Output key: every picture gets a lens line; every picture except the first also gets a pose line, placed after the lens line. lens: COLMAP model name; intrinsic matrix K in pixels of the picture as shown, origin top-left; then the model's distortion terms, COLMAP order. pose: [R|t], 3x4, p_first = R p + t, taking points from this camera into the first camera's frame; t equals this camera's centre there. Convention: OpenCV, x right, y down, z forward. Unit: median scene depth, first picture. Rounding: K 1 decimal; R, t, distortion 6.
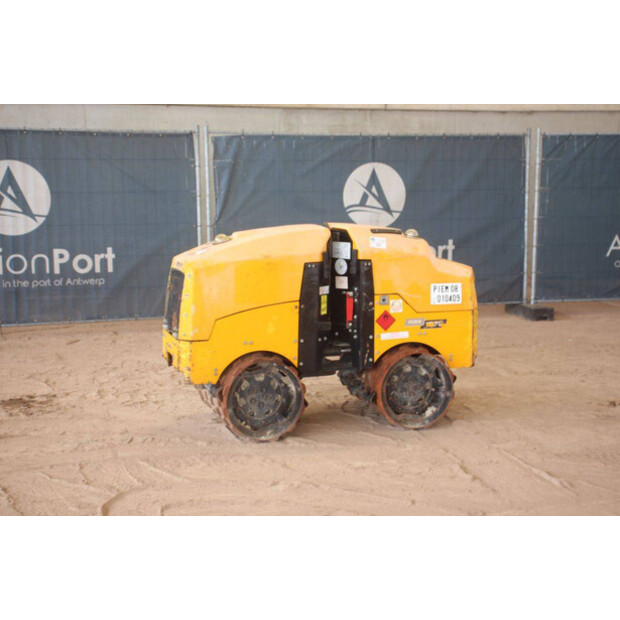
lens RADIAL K [[959.0, 0, 310.0], [0, 959.0, 310.0], [0, 0, 1]] dist [0.139926, 0.058180]
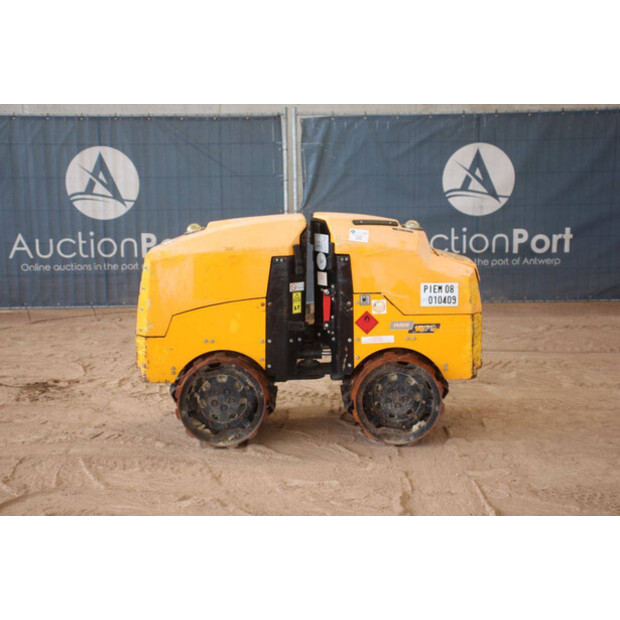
lens RADIAL K [[938.2, 0, 310.0], [0, 938.2, 310.0], [0, 0, 1]] dist [0.115484, 0.071133]
pose [[0.961896, 0.037402, -0.270845, 0.264948], [-0.030917, 0.999125, 0.028171, -0.023748], [0.271661, -0.018723, 0.962211, 0.142636]]
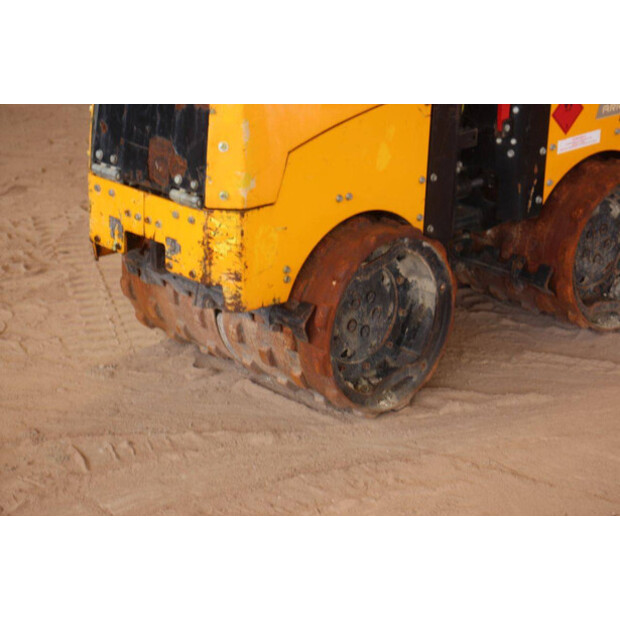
lens RADIAL K [[1459.2, 0, 310.0], [0, 1459.2, 310.0], [0, 0, 1]] dist [0.416215, 0.675535]
pose [[0.907610, -0.132386, 0.398394, -0.331079], [0.048714, 0.975778, 0.213271, -0.054427], [-0.416978, -0.174160, 0.892075, 0.397979]]
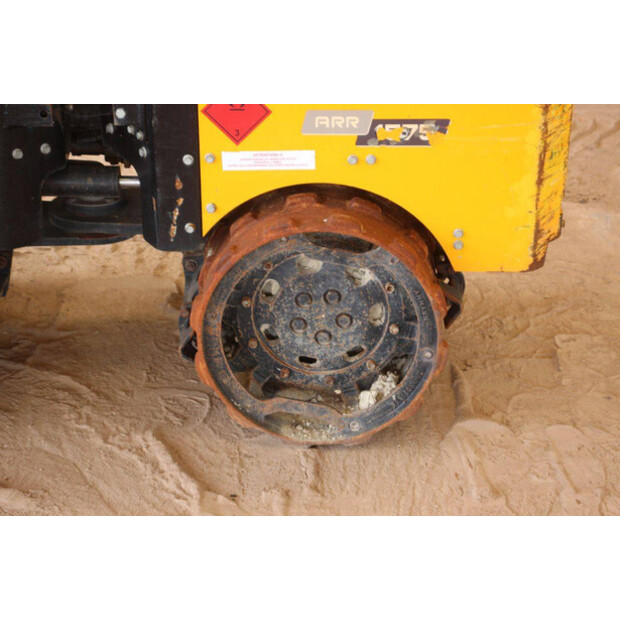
lens RADIAL K [[1459.2, 0, 310.0], [0, 1459.2, 310.0], [0, 0, 1]] dist [0.416215, 0.675535]
pose [[0.960826, 0.132960, -0.243177, 0.224973], [-0.054932, 0.951366, 0.303125, -0.072895], [0.271654, -0.277892, 0.921401, 0.553711]]
